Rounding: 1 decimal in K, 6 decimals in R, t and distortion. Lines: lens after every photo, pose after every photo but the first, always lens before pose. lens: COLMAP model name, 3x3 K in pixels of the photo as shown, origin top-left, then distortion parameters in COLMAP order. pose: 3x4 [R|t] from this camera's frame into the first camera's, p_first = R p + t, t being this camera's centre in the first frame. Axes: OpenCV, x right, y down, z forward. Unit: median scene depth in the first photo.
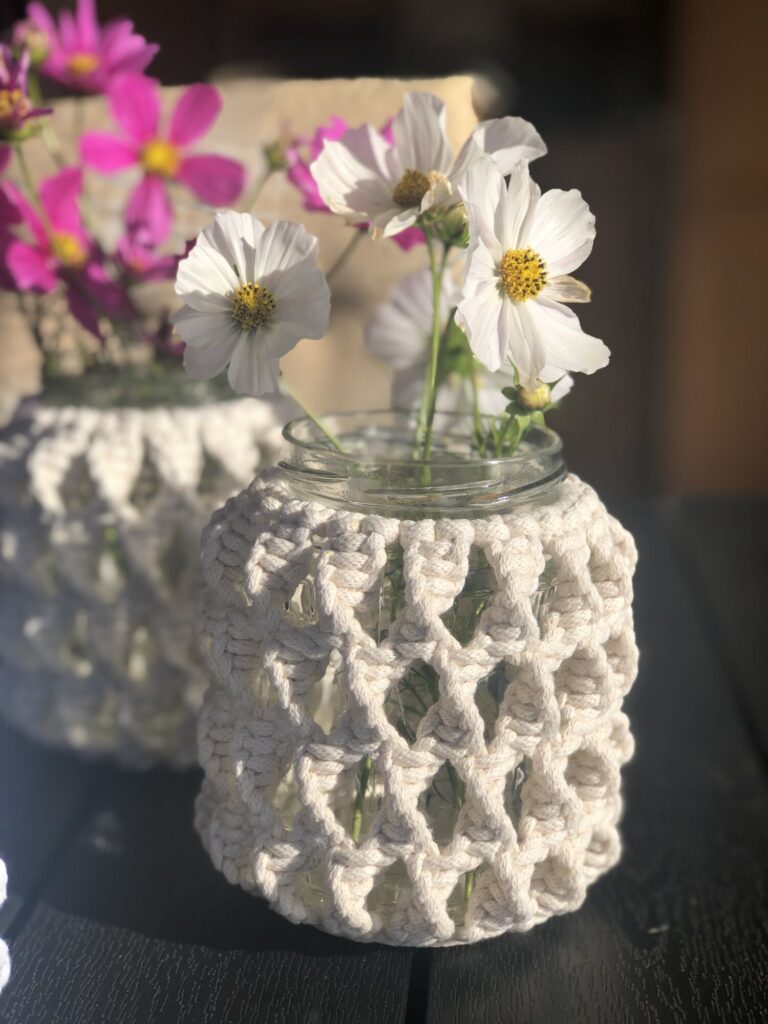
lens RADIAL K [[1671.0, 0, 382.5], [0, 1671.0, 506.0], [0, 0, 1]] dist [-0.043911, 0.000000]
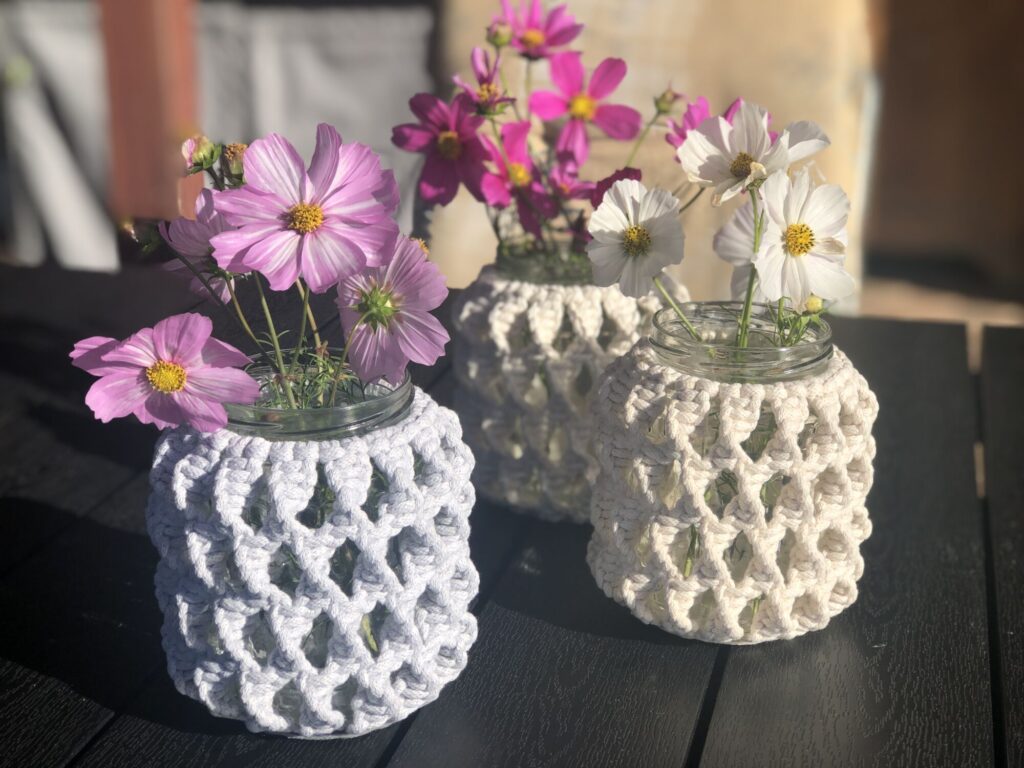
lens RADIAL K [[1671.0, 0, 507.6], [0, 1671.0, 386.6], [0, 0, 1]] dist [-0.043911, 0.000000]
pose [[0.984870, 0.050119, -0.165889, 0.072947], [-0.036728, 0.995887, 0.082826, -0.109142], [0.169358, -0.075480, 0.982660, -0.602470]]
